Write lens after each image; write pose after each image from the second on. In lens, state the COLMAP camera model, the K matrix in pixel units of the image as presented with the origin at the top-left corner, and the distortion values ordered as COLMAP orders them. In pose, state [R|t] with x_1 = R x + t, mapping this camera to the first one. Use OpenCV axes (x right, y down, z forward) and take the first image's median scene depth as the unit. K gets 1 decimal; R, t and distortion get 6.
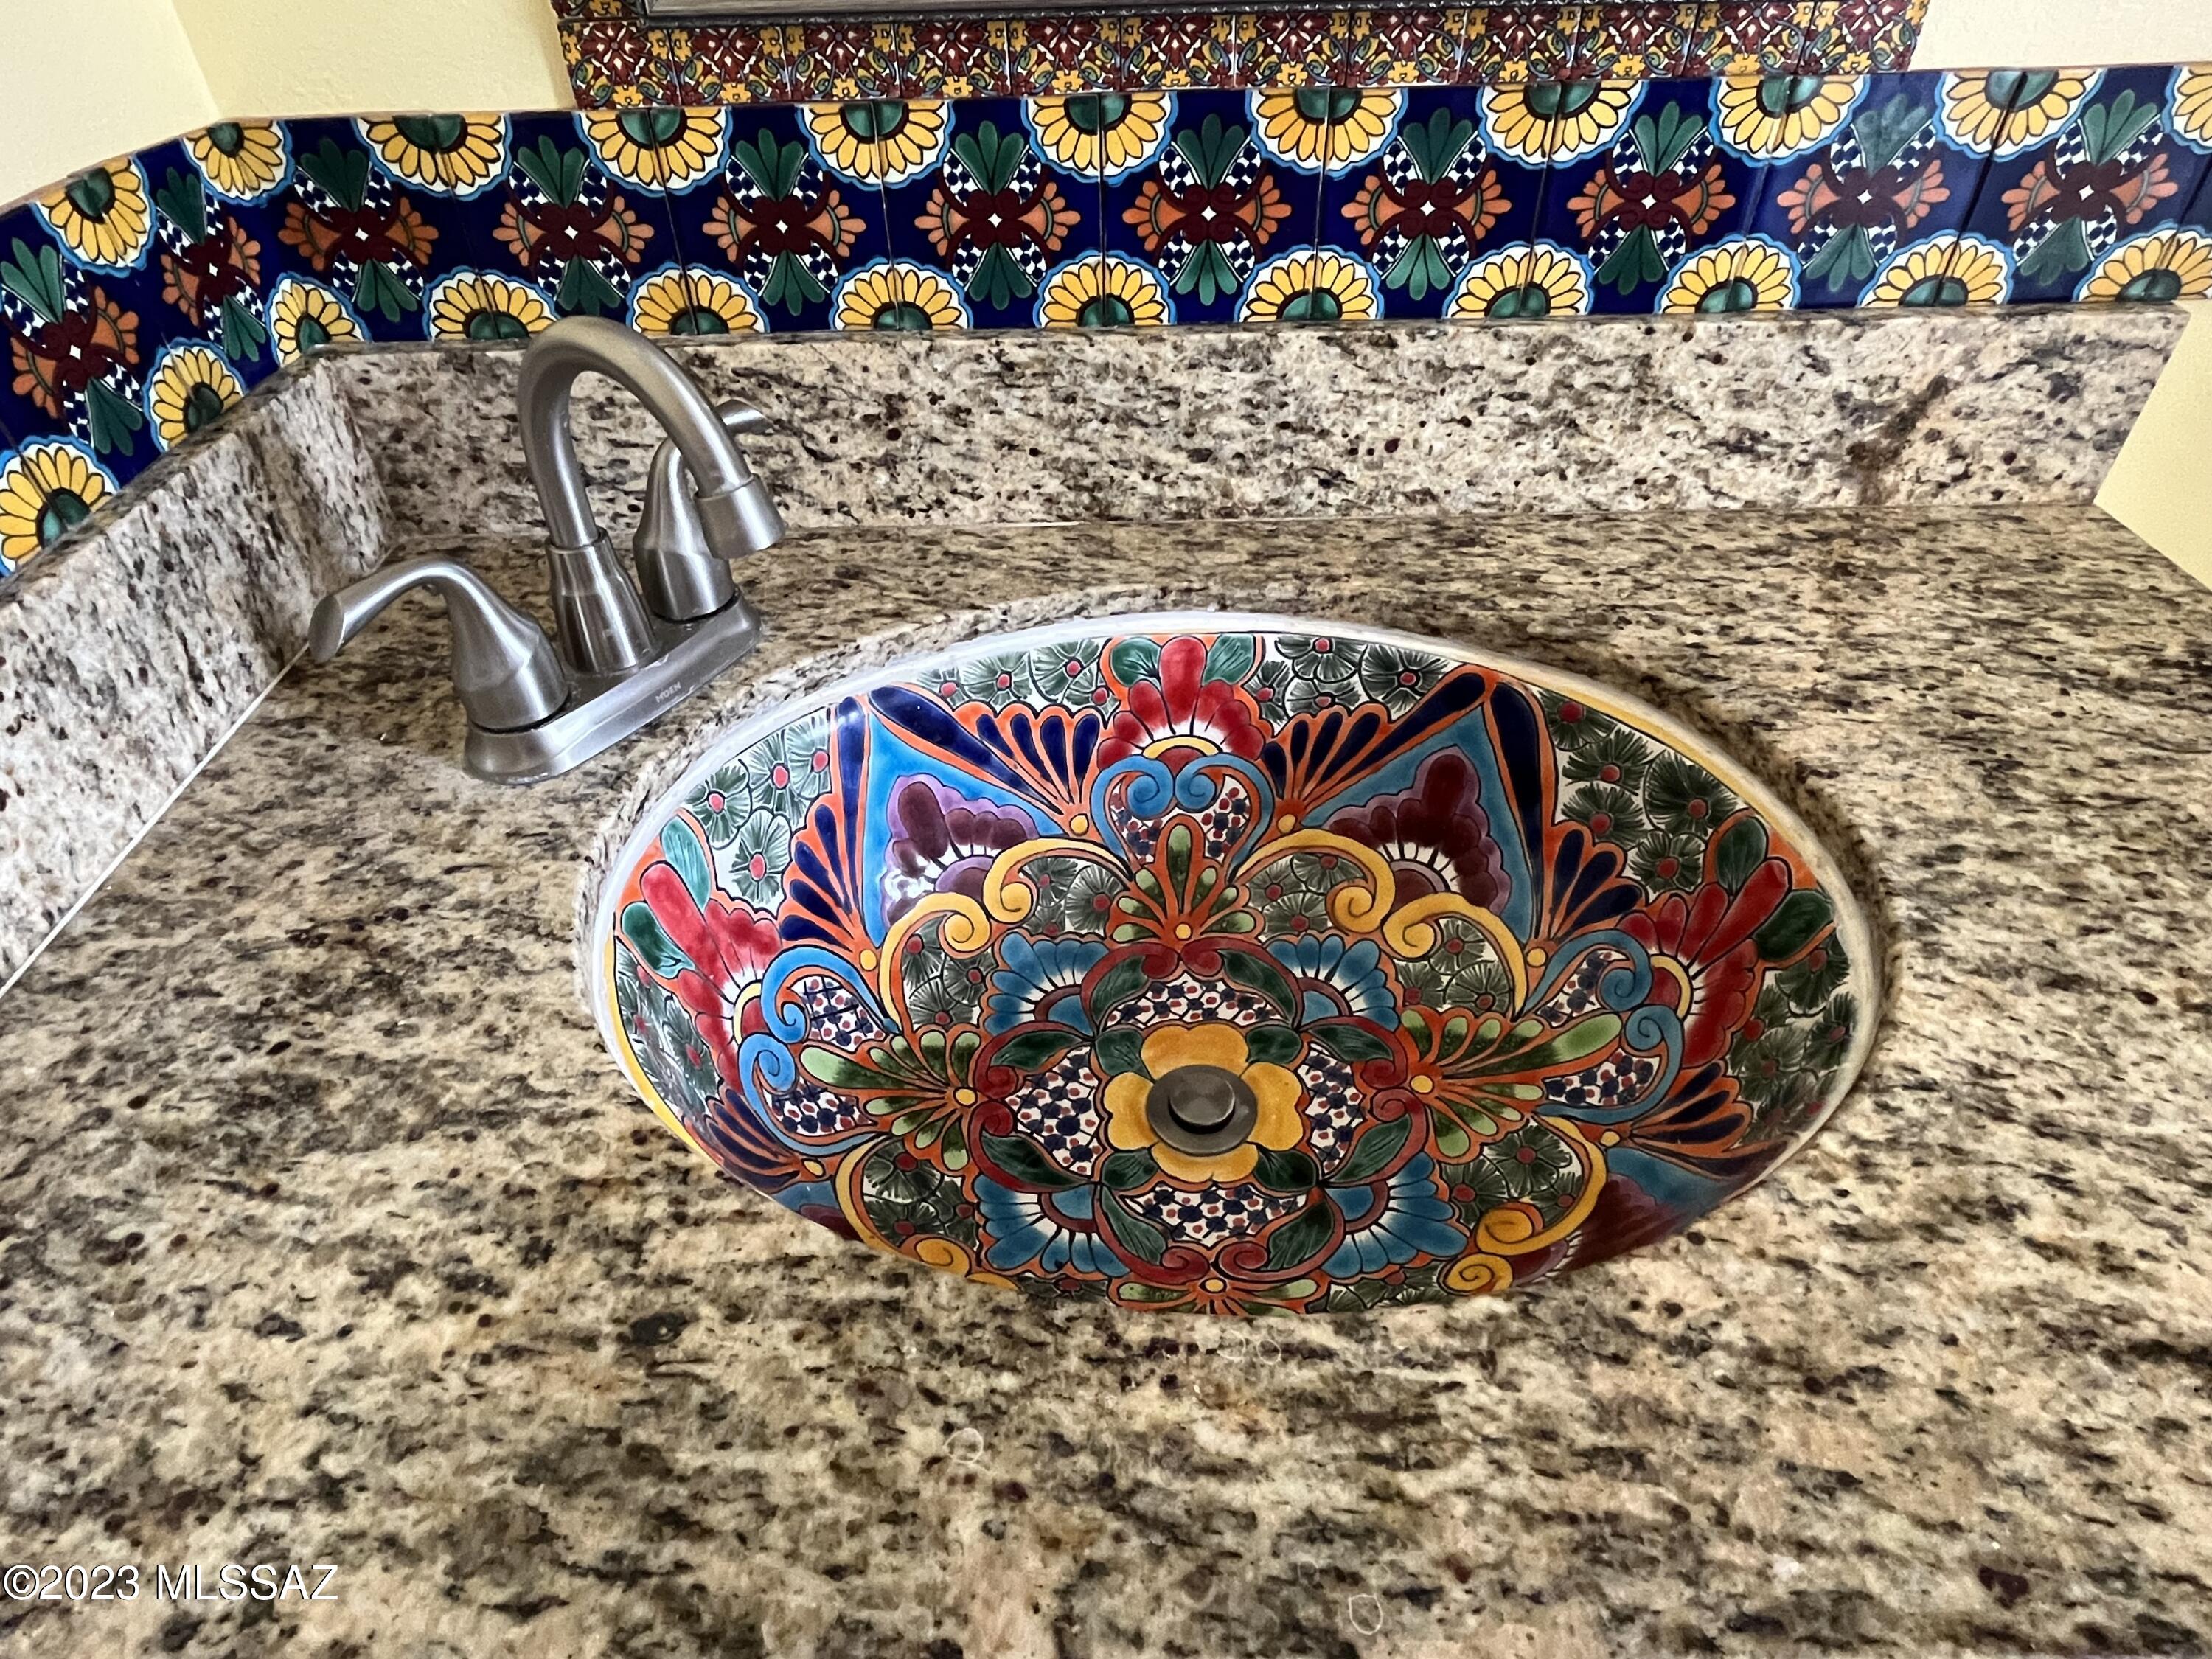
lens RADIAL K [[1255.9, 0, 1093.6], [0, 1255.9, 833.2], [0, 0, 1]] dist [0.001103, -0.001809]
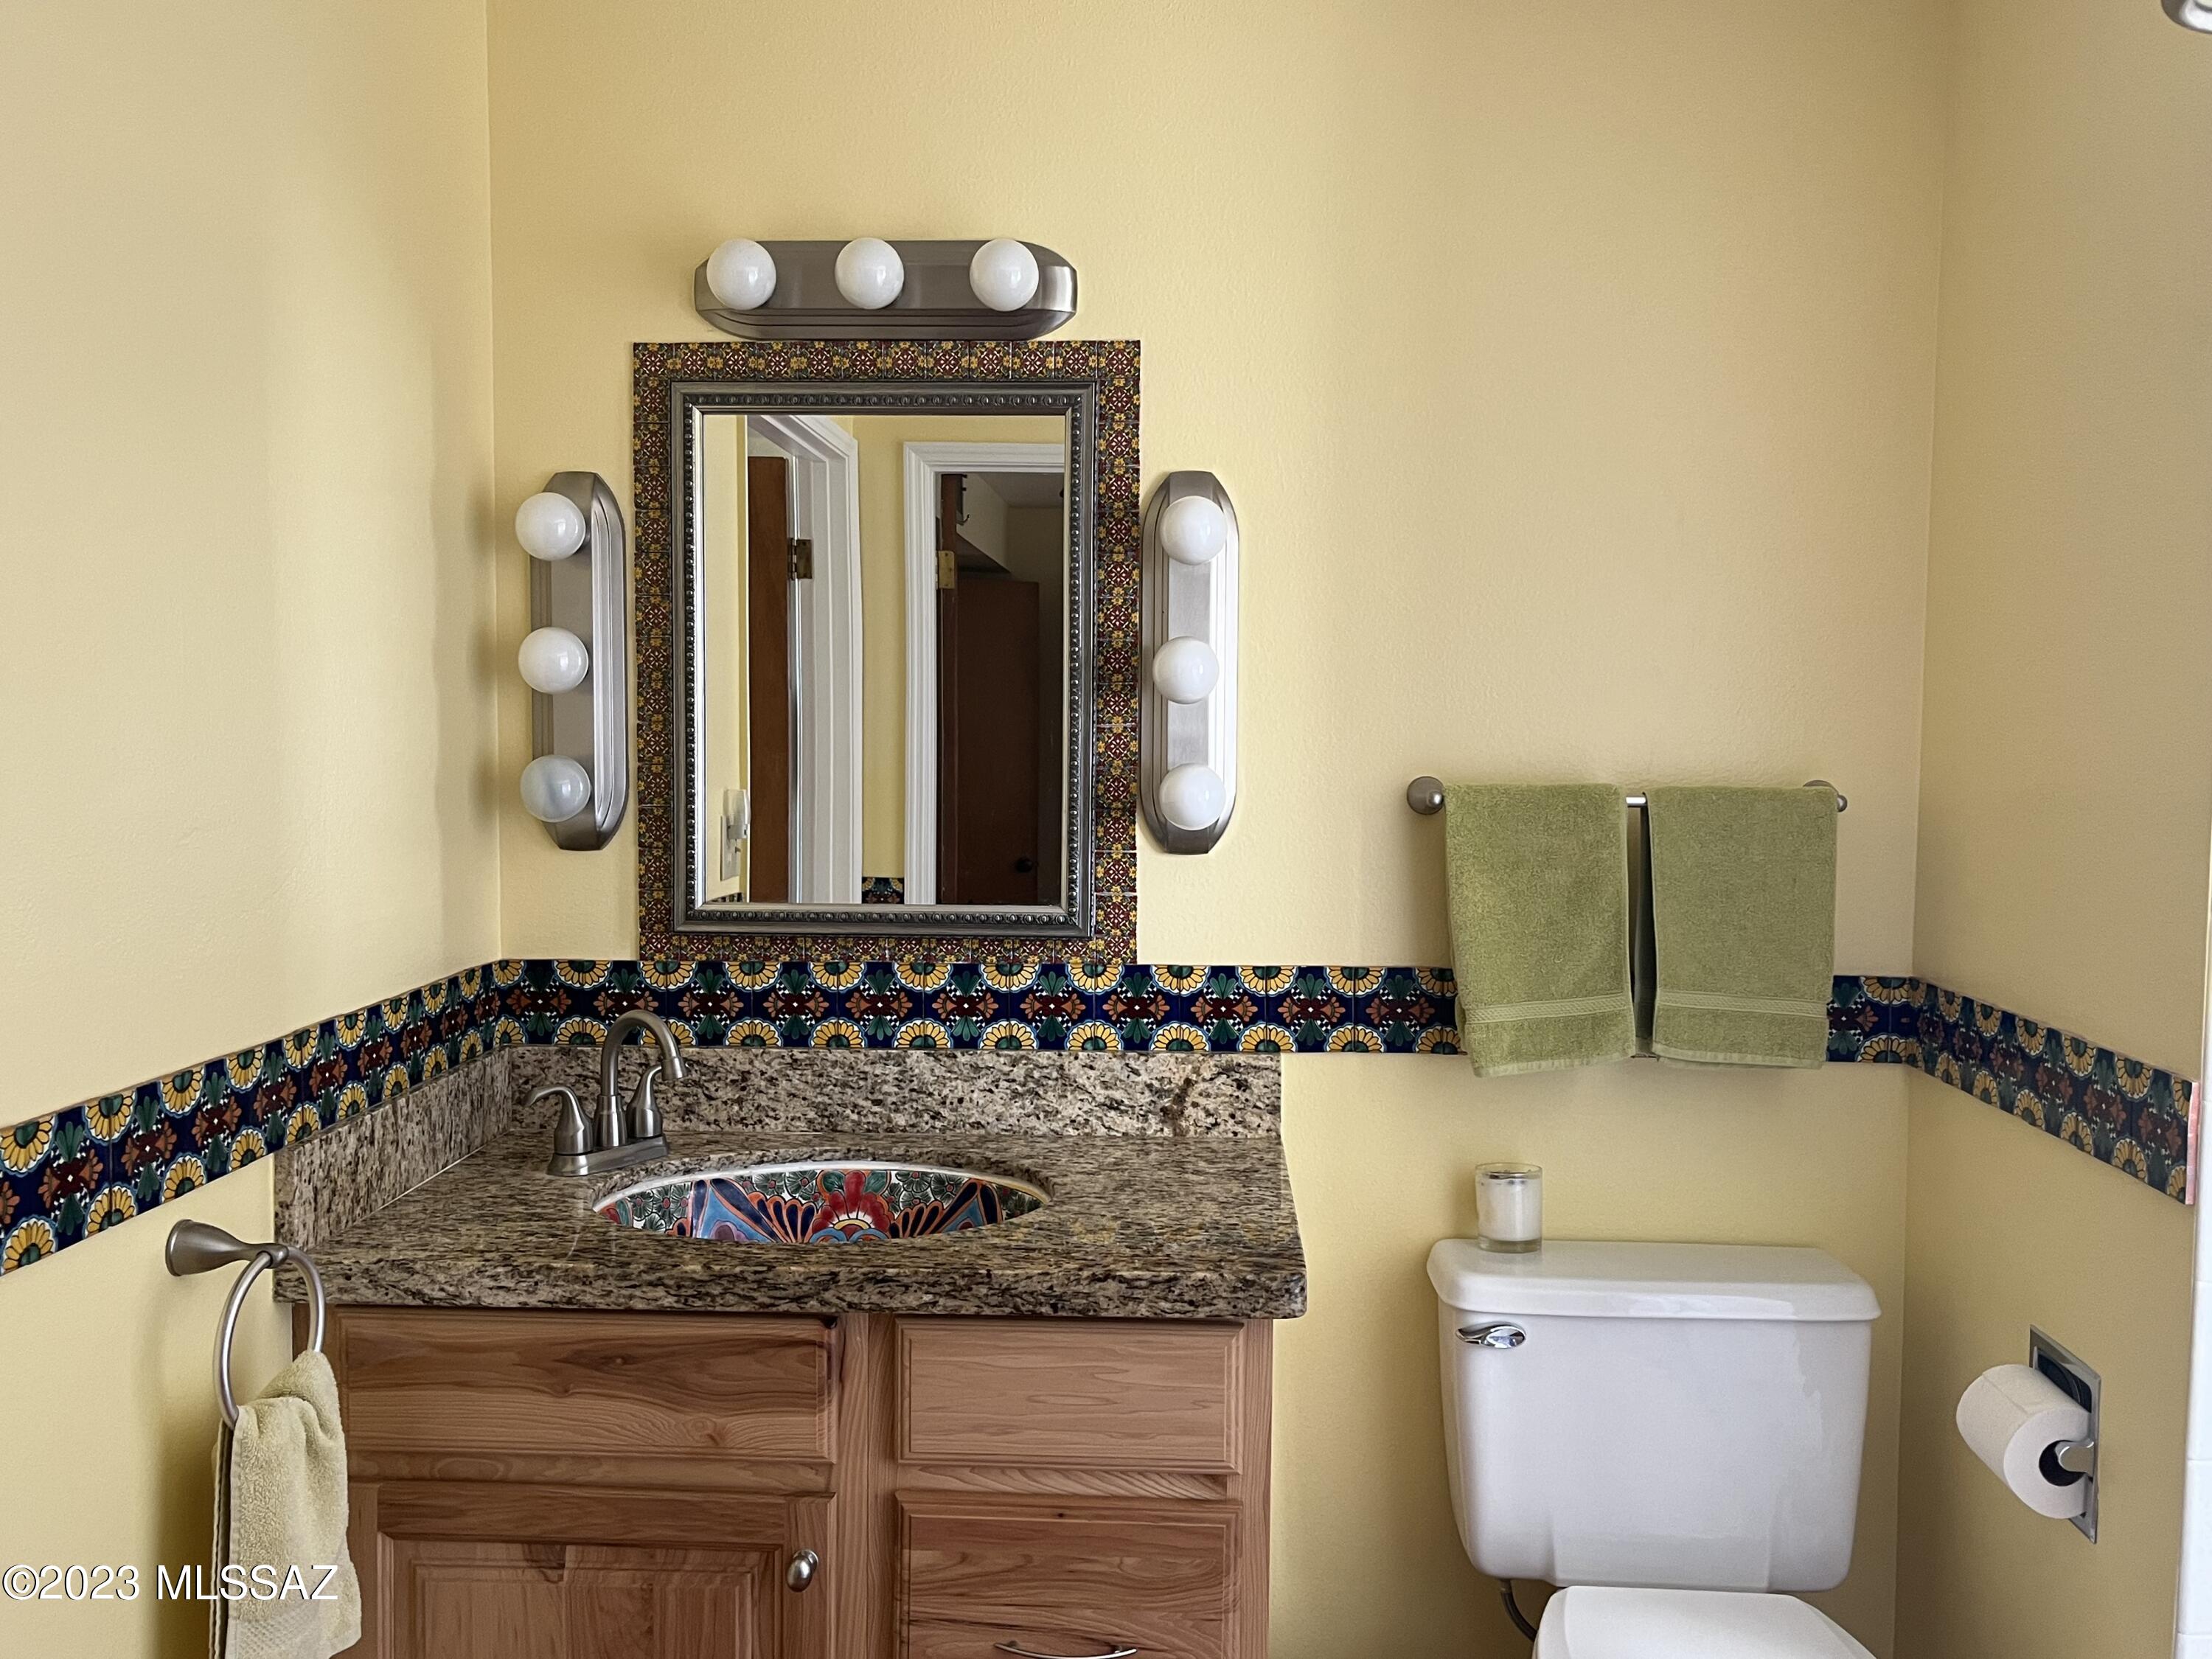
lens RADIAL K [[1889.8, 0, 1106.0], [0, 1889.8, 829.5], [0, 0, 1]] dist [0.046271, -0.007491]
pose [[0.998357, 0.032297, -0.047326, 0.670521], [-0.054267, 0.798012, -0.600193, 1.386810], [0.018382, 0.601775, 0.798454, -2.092550]]
